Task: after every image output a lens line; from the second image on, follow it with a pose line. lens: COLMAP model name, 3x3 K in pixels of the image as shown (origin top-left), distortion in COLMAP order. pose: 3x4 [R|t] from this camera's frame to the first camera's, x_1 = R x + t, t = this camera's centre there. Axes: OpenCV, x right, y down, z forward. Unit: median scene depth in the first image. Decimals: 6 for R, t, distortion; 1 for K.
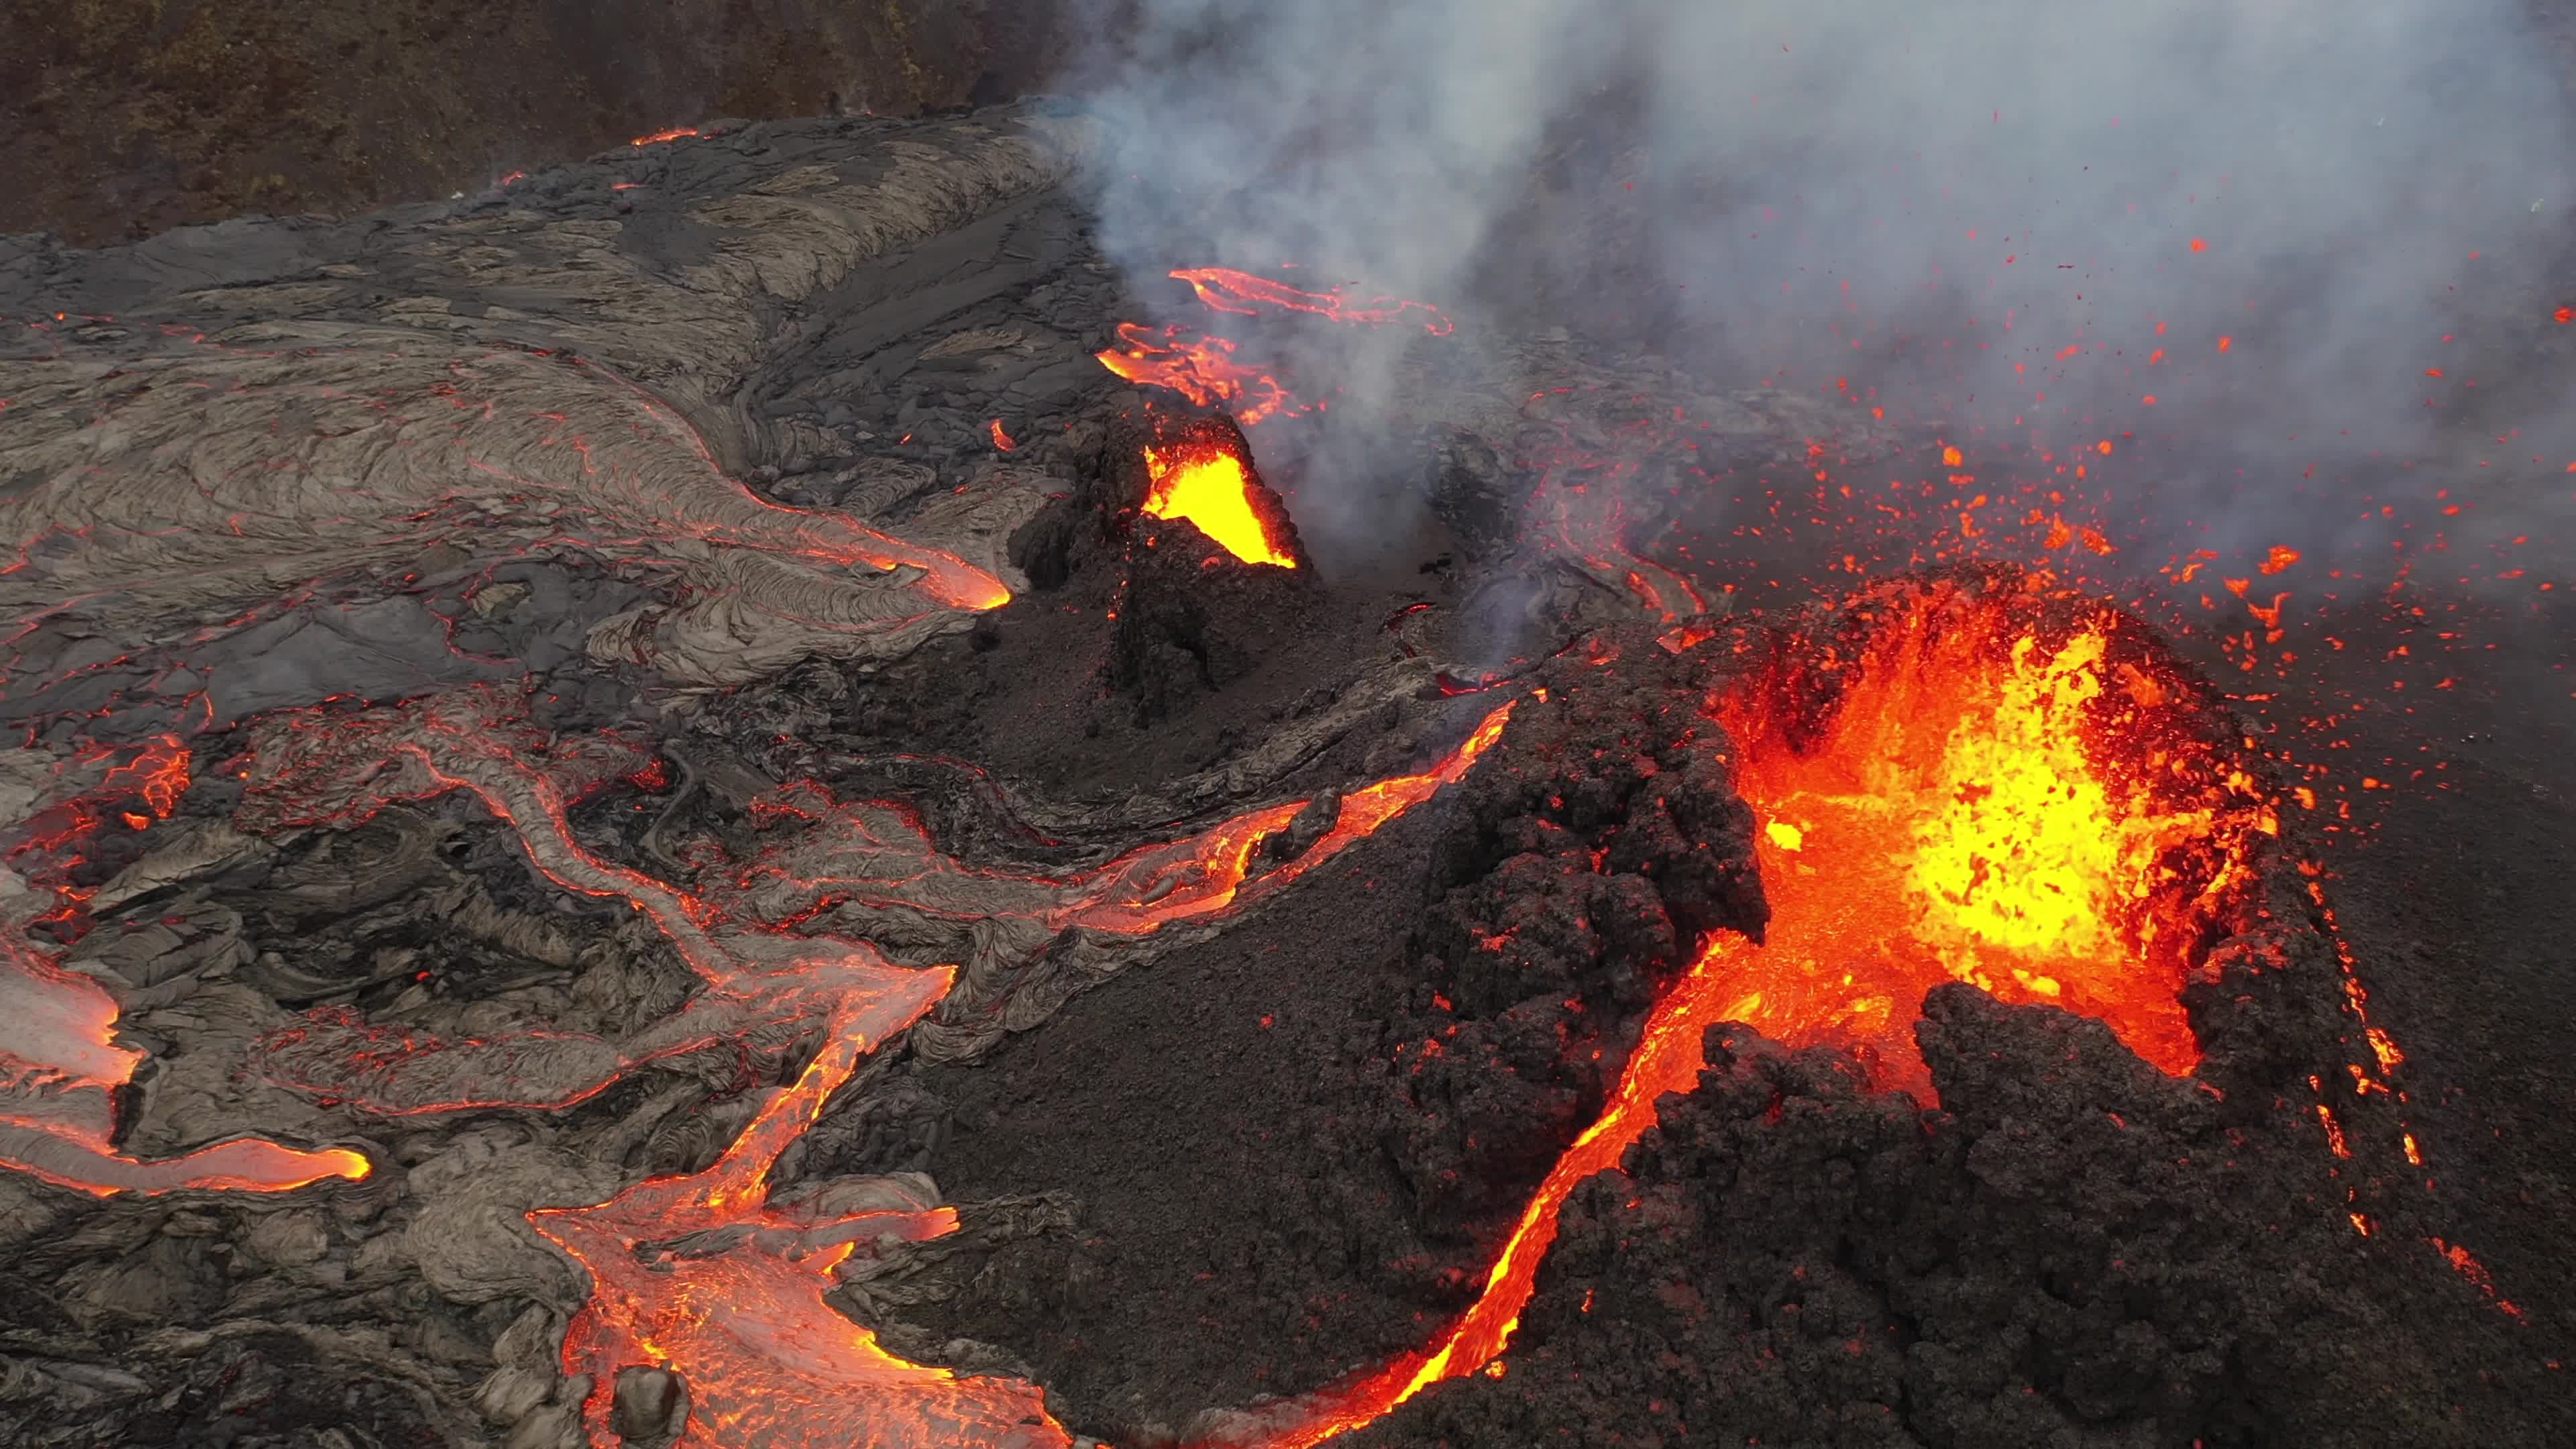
lens RADIAL K [[2058.6, 0, 1288.0], [0, 2058.6, 724.5], [0, 0, 1]] dist [-0.003596, -0.003137]
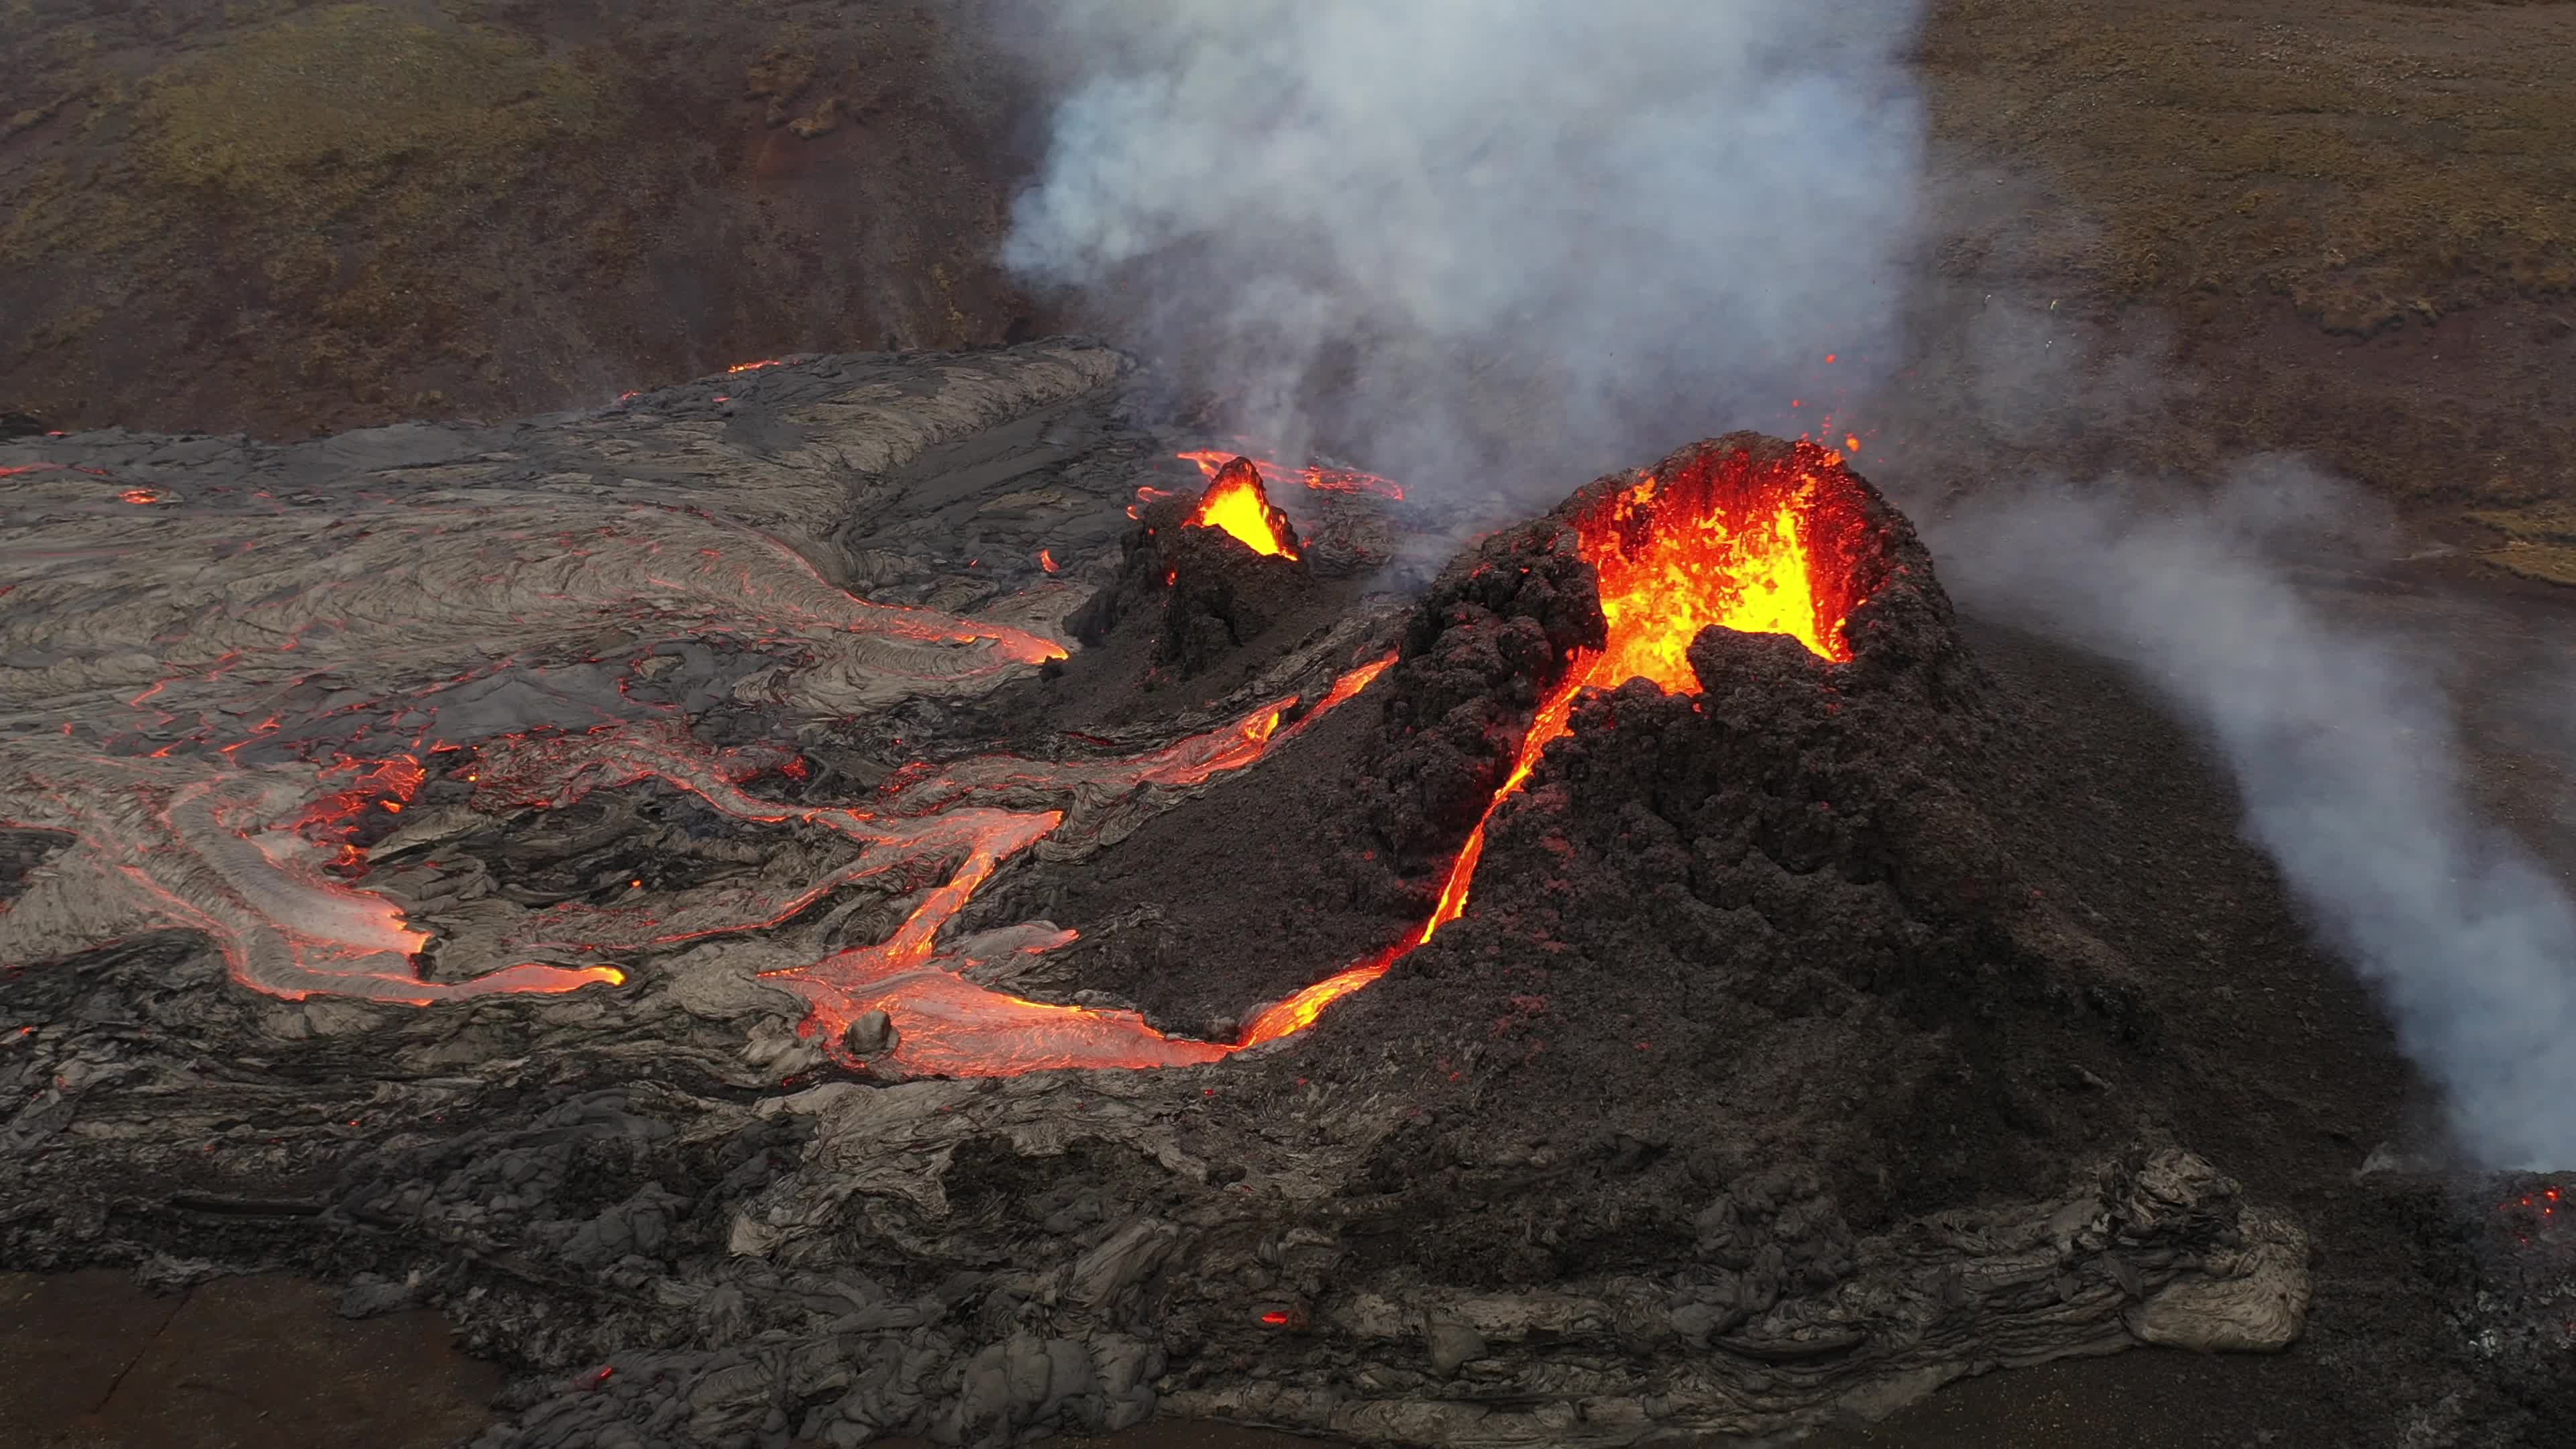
lens RADIAL K [[2090.4, 0, 1288.0], [0, 2090.4, 724.5], [0, 0, 1]] dist [0.000615, 0.001544]
pose [[0.999801, -0.010266, 0.017131, -0.026148], [0.012937, 0.986390, -0.163910, 0.244845], [-0.015215, 0.164099, 0.986327, -0.341859]]
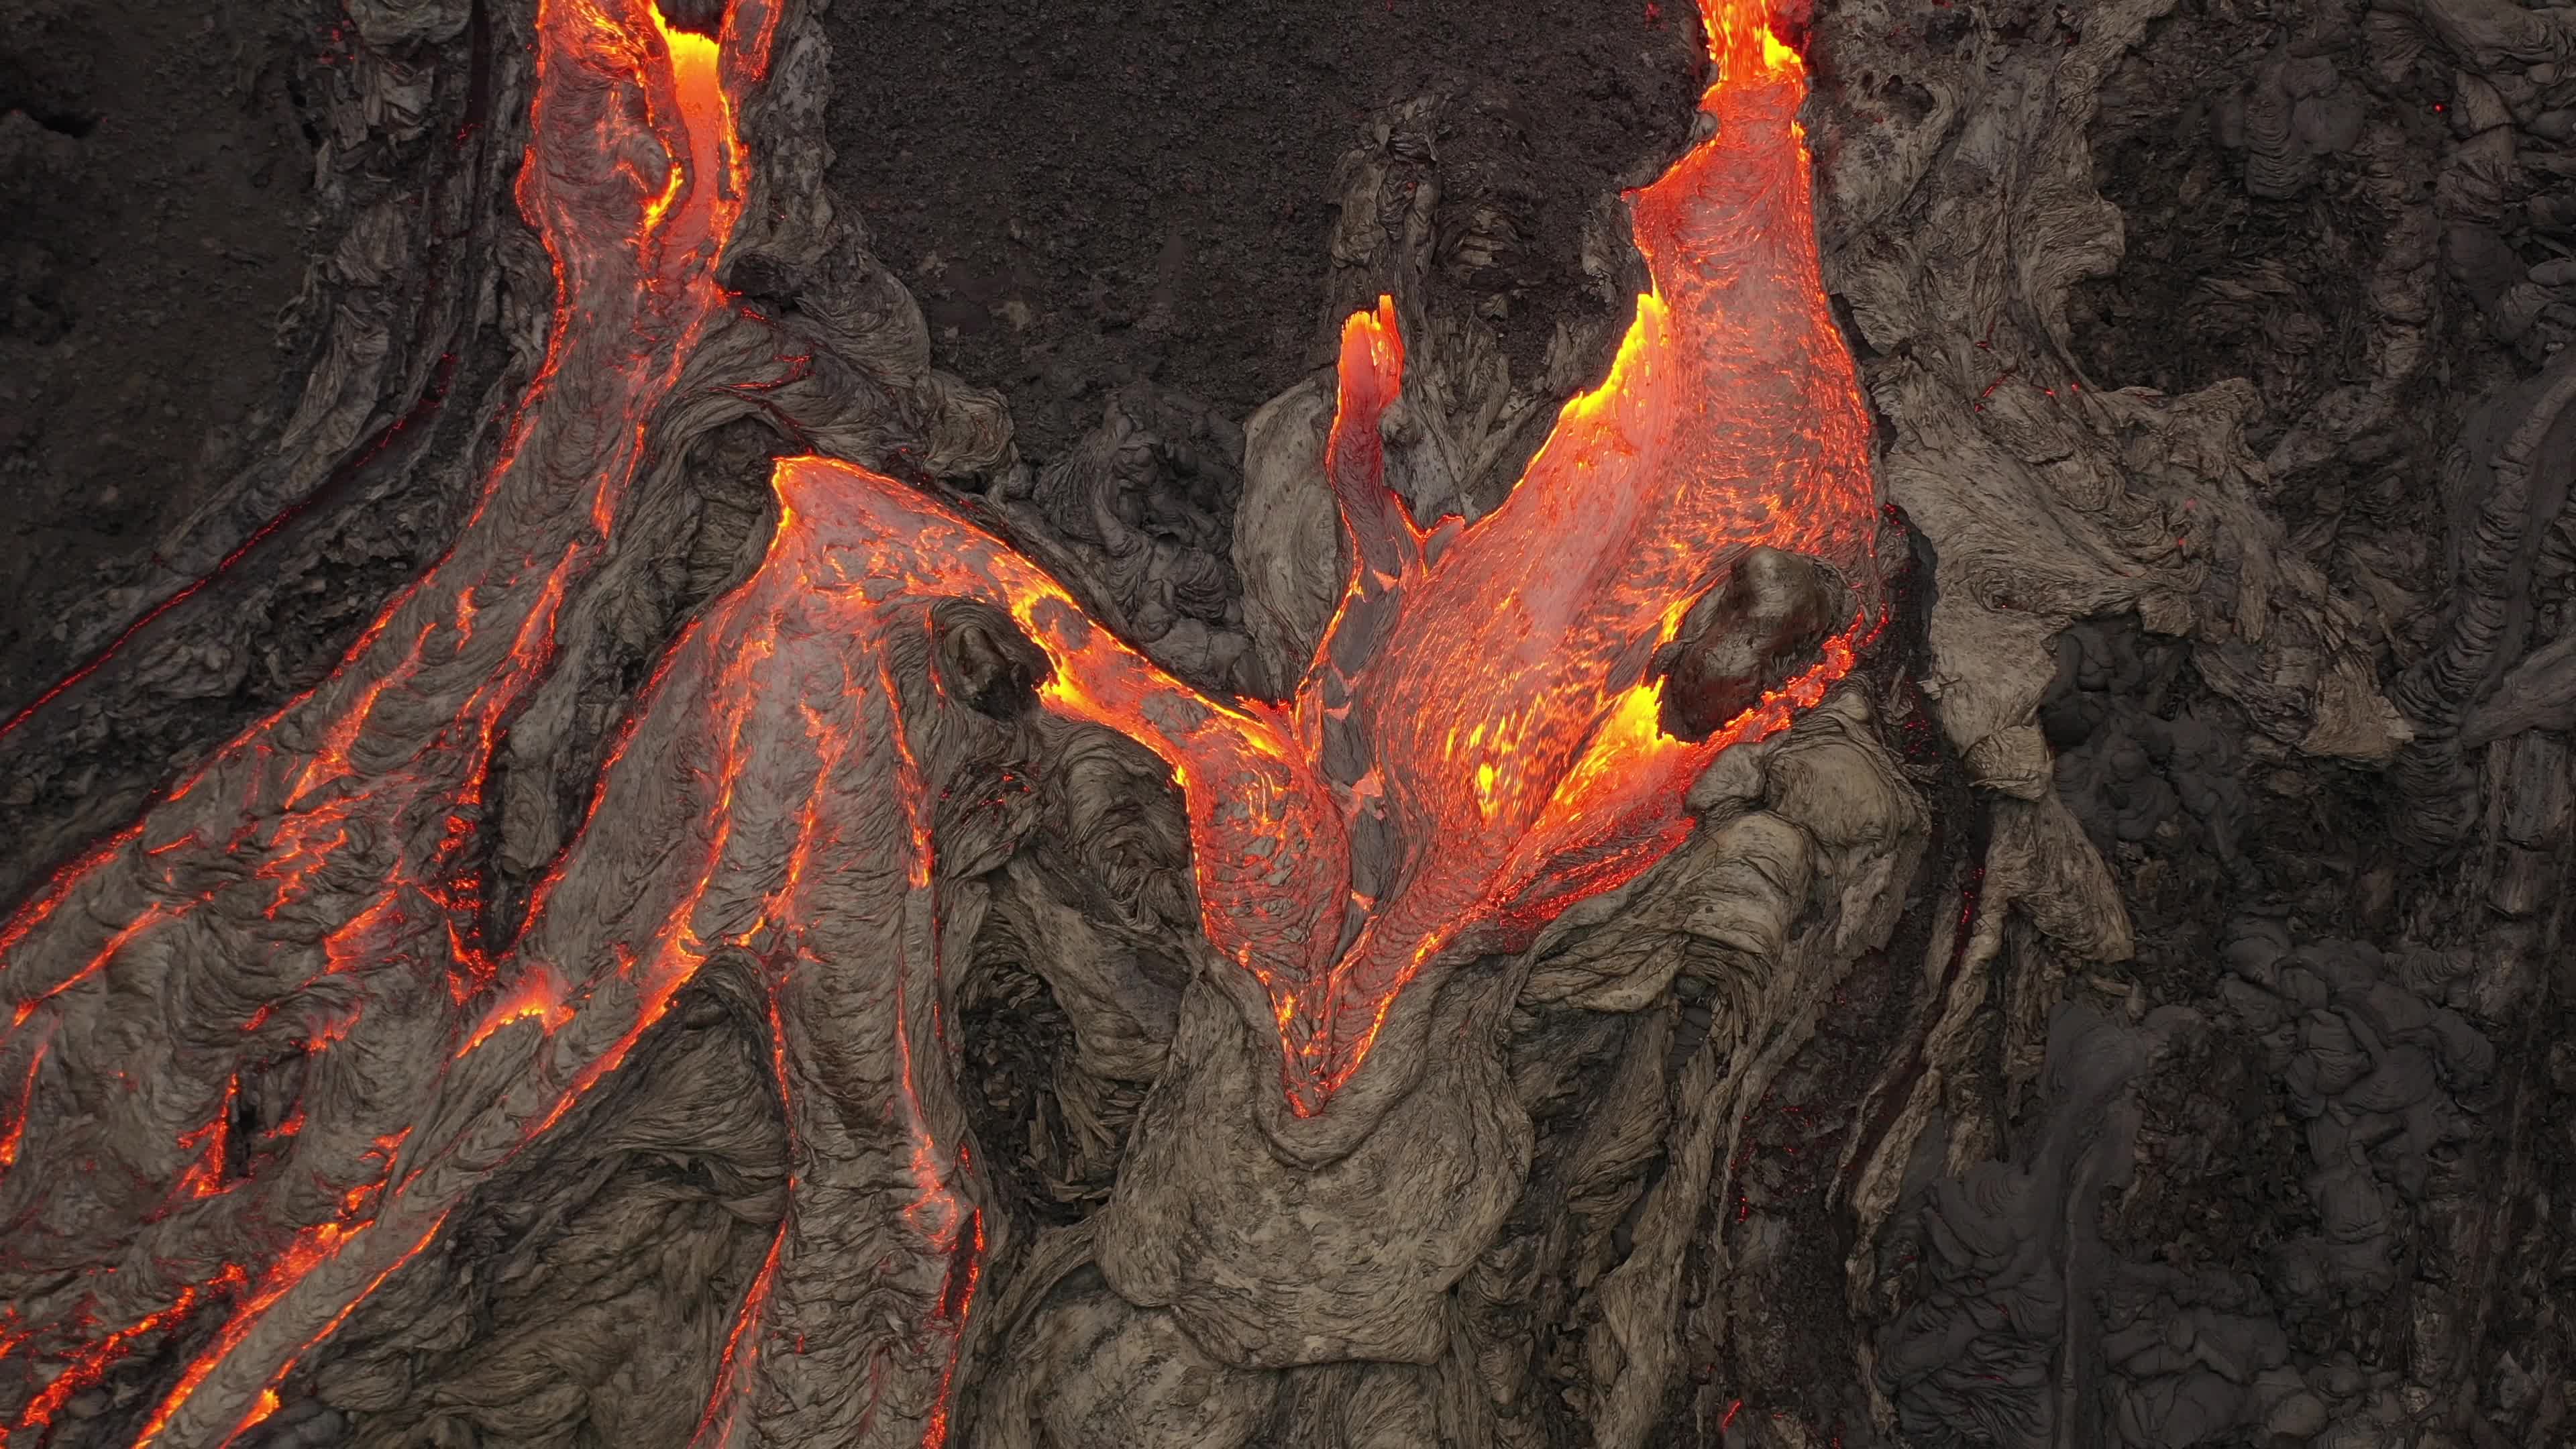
lens RADIAL K [[2977.8, 0, 1289.8], [0, 2977.8, 684.6], [0, 0, 1]] dist [-0.006015, 0.002668]
pose [[-0.181400, -0.701292, 0.689408, -0.630299], [0.592494, 0.481579, 0.645781, -0.226745], [-0.784886, 0.525615, 0.328152, 0.562554]]
